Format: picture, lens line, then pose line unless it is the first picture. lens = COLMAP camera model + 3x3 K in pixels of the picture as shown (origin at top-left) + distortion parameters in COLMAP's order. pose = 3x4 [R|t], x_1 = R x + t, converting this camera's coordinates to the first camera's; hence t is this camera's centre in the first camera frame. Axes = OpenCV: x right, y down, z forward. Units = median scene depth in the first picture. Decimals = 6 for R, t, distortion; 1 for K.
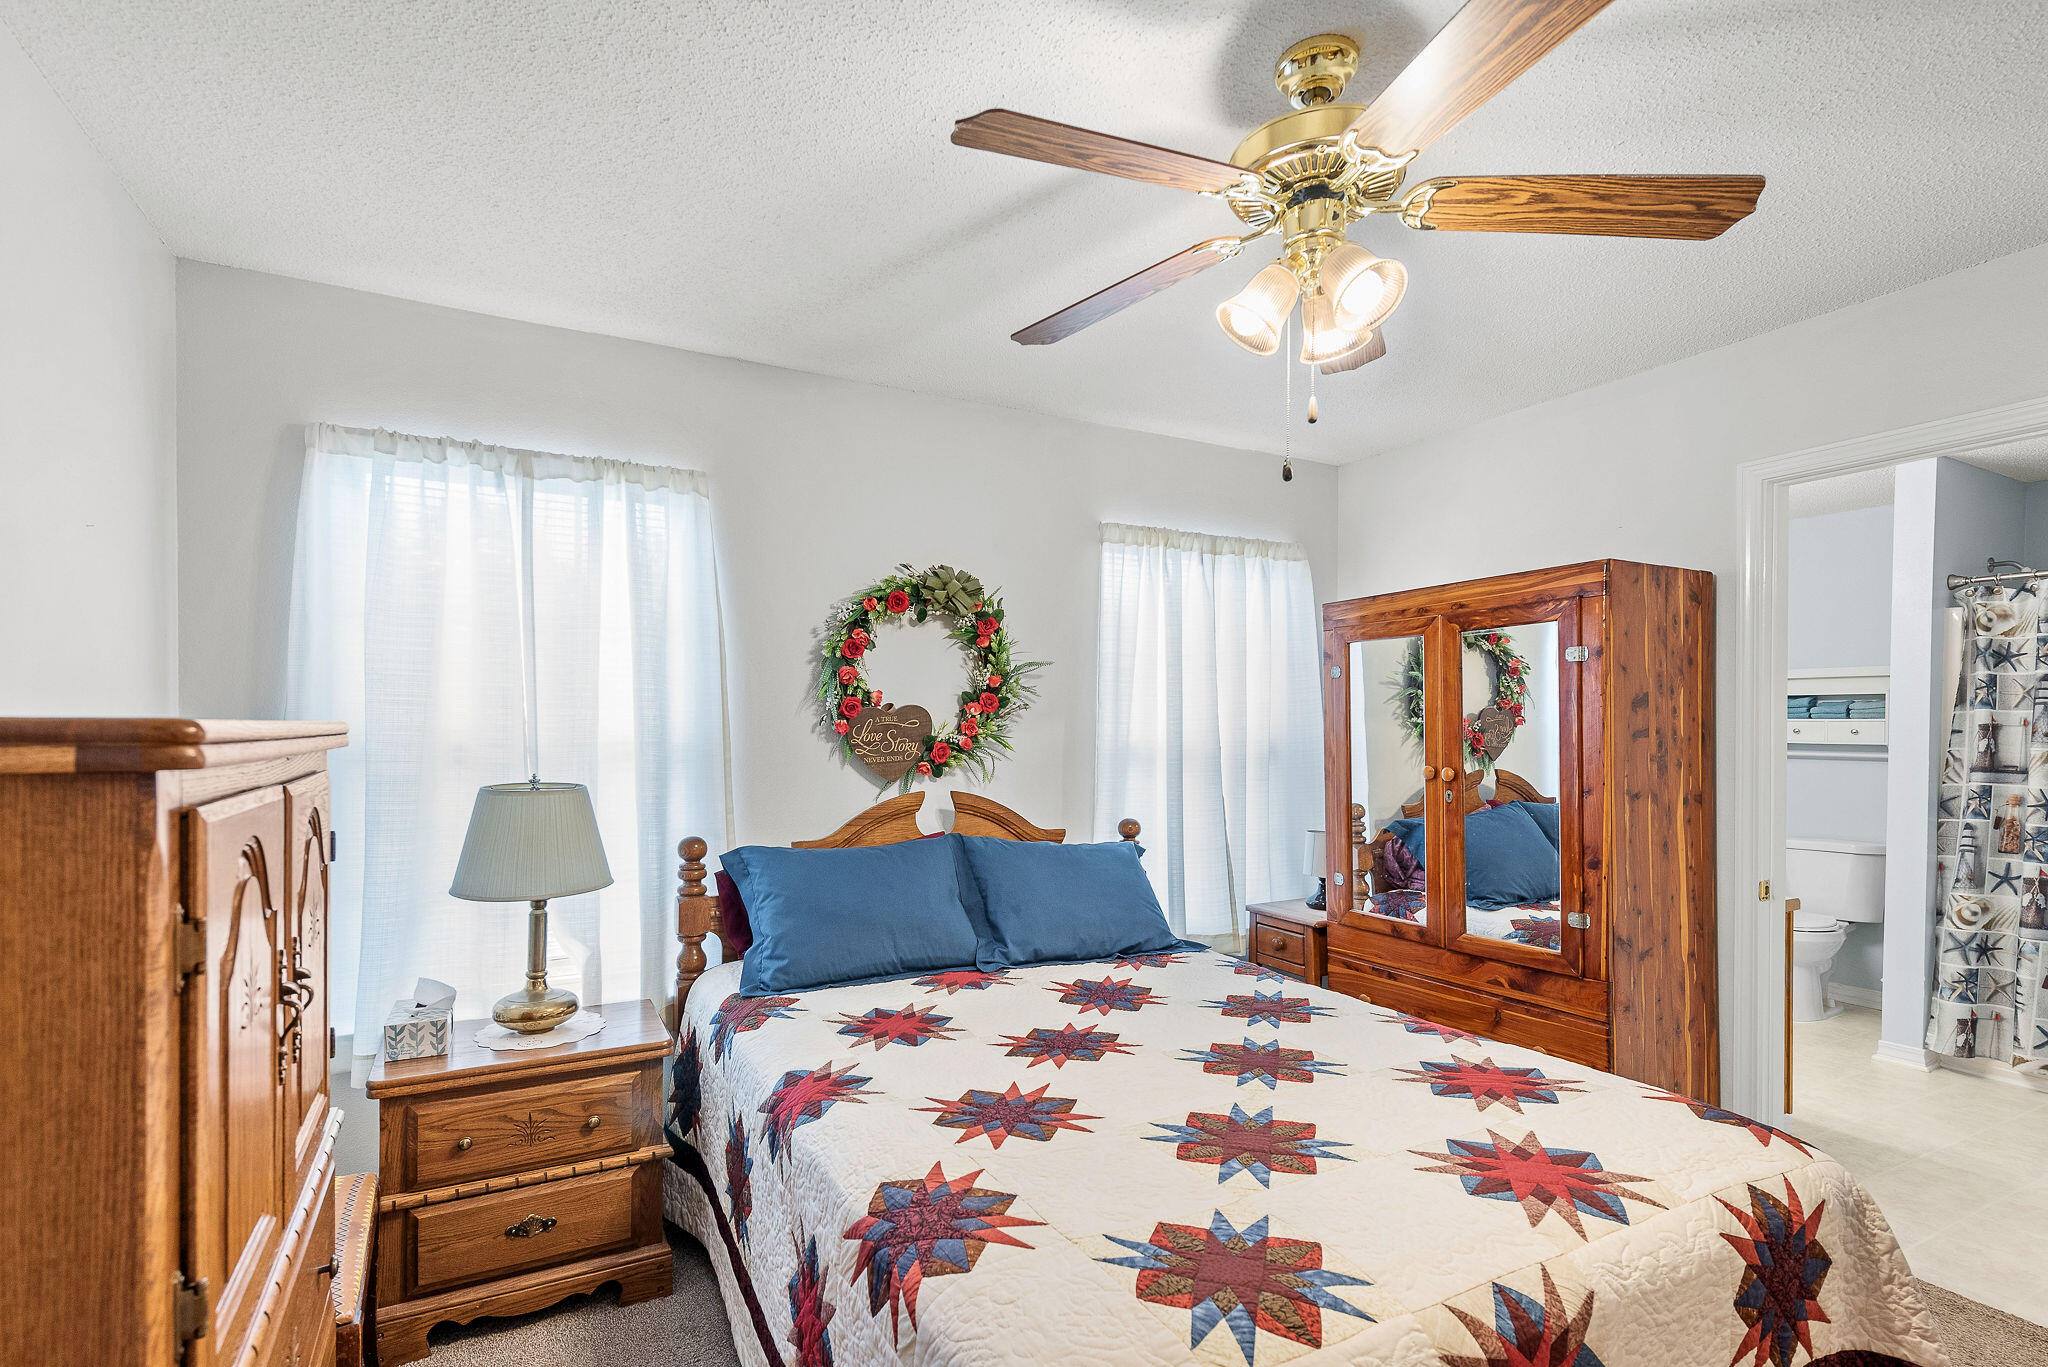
lens RADIAL K [[957.4, 0, 990.1], [0, 957.4, 729.4], [0, 0, 1]] dist [-0.002115, -0.001571]
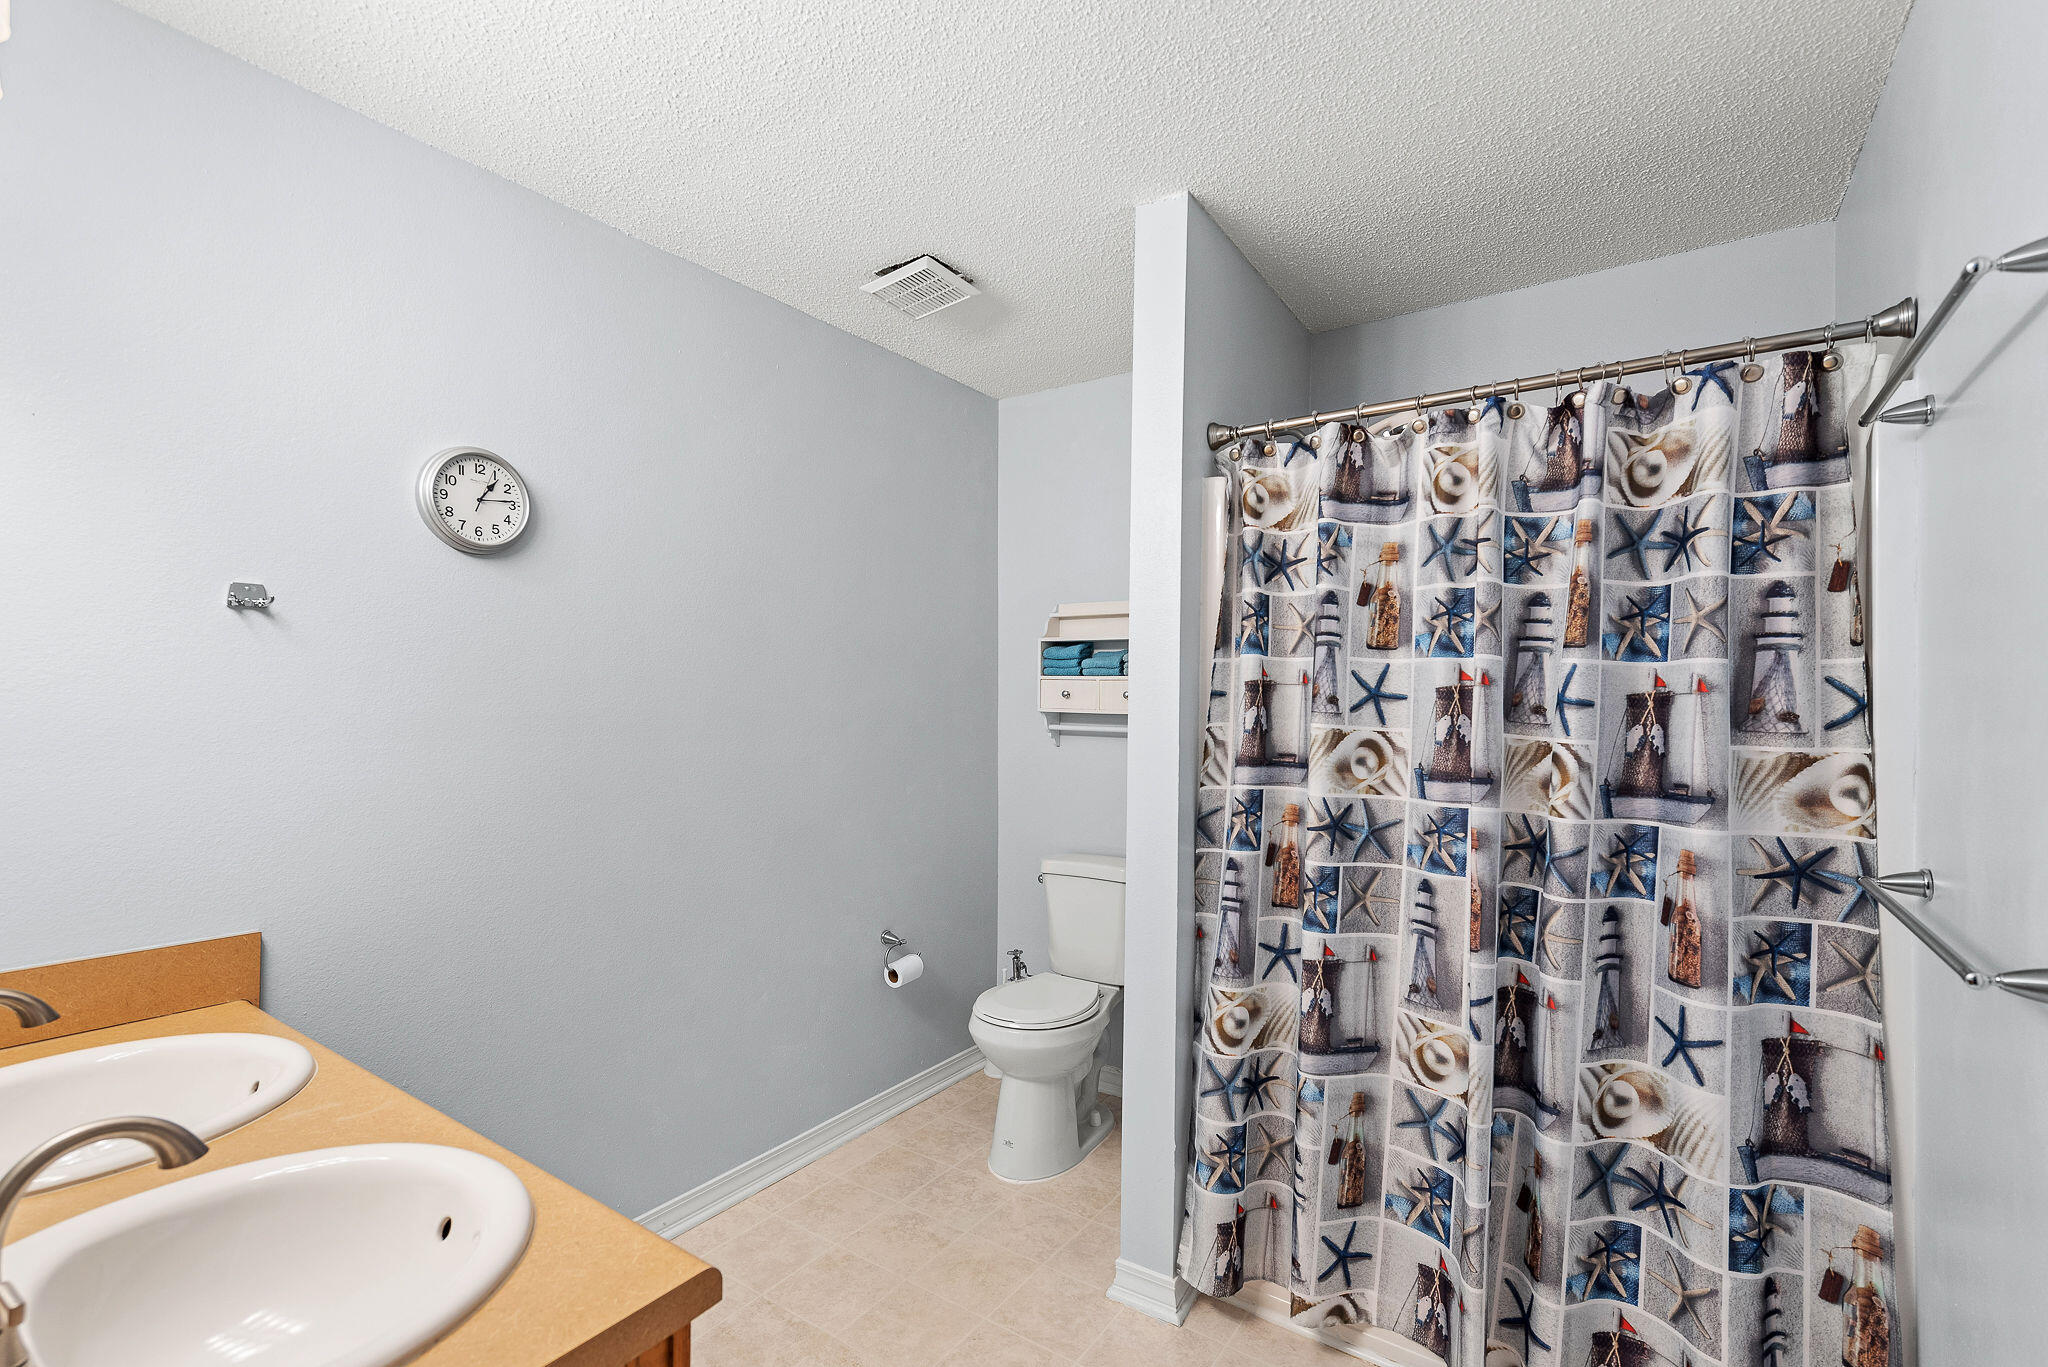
lens RADIAL K [[957.4, 0, 1018.7], [0, 957.4, 685.4], [0, 0, 1]] dist [-0.002115, -0.001571]
pose [[0.866672, 0.001665, 0.498875, 0.639856], [0.003028, 0.999958, -0.008597, 0.001607], [-0.498868, 0.008961, 0.866631, 0.577757]]
